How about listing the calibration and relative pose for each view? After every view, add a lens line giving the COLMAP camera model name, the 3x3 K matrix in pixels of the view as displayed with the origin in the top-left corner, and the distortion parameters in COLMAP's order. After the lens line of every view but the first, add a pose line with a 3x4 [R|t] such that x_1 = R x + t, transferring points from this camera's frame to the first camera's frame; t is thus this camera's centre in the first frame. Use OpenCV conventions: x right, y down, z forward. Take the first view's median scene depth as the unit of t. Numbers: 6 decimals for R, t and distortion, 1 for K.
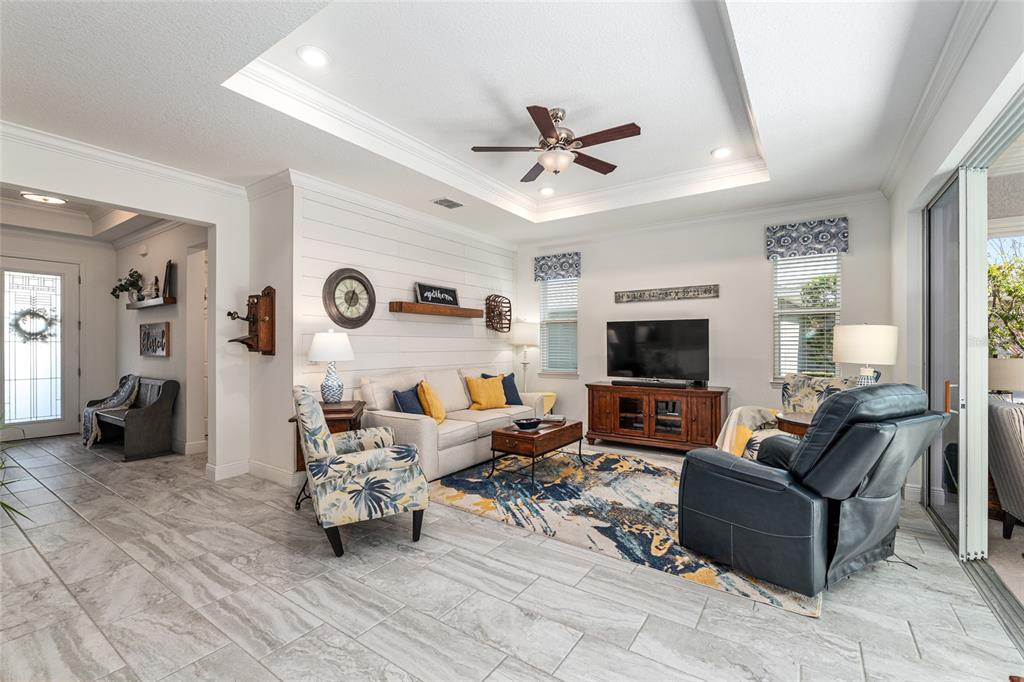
lens RADIAL K [[441.3, 0, 516.6], [0, 441.3, 347.7], [0, 0, 1]] dist [-0.002190, -0.000477]
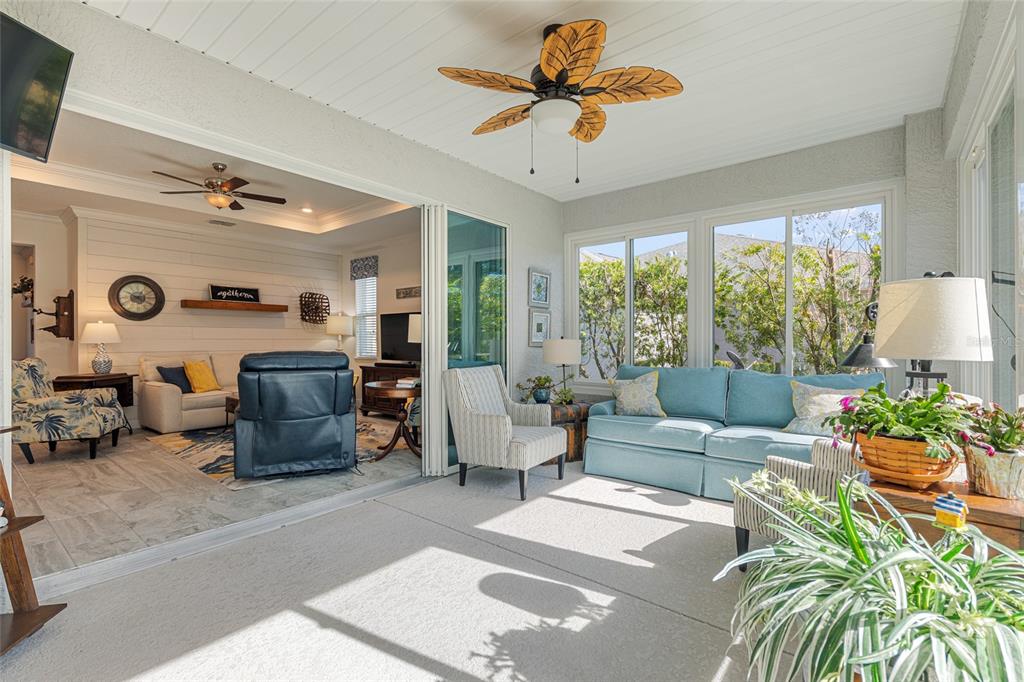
lens RADIAL K [[467.1, 0, 513.2], [0, 467.1, 344.7], [0, 0, 1]] dist [0.004282, -0.000327]
pose [[0.995852, -0.003008, -0.090937, 0.926696], [0.003073, 0.999995, 0.000571, 0.033930], [0.090935, -0.000848, 0.995856, -0.321233]]
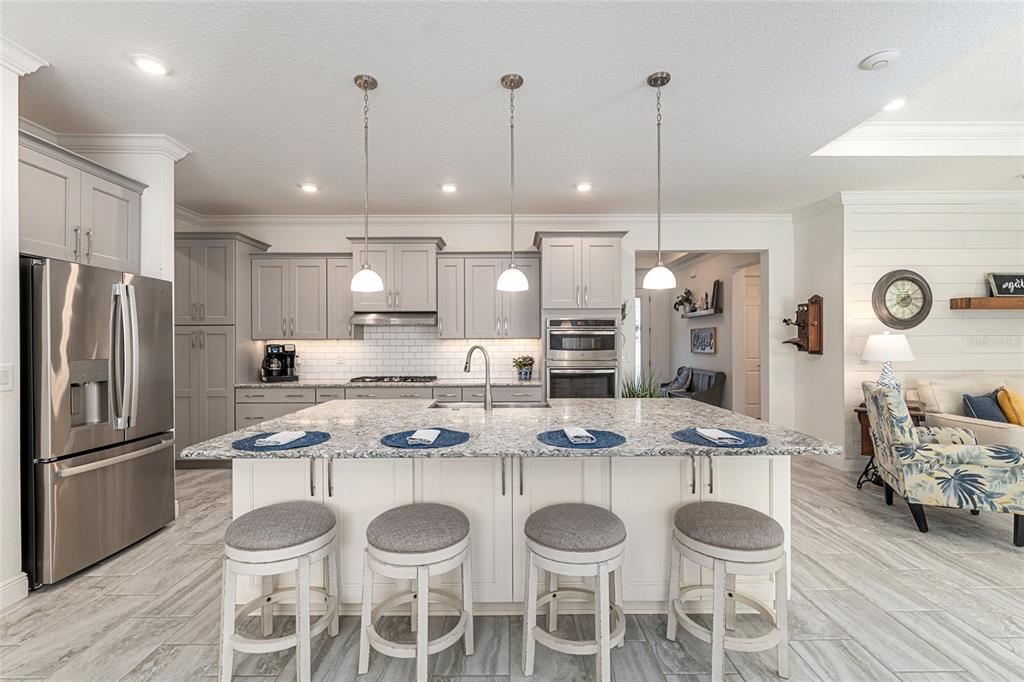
lens RADIAL K [[467.1, 0, 505.3], [0, 467.1, 344.5], [0, 0, 1]] dist [0.004282, -0.000327]
pose [[0.568291, 0.000506, -0.822828, -0.011391], [-0.000521, 1.000000, 0.000255, -0.008919], [0.822828, 0.000284, 0.568291, -0.371401]]
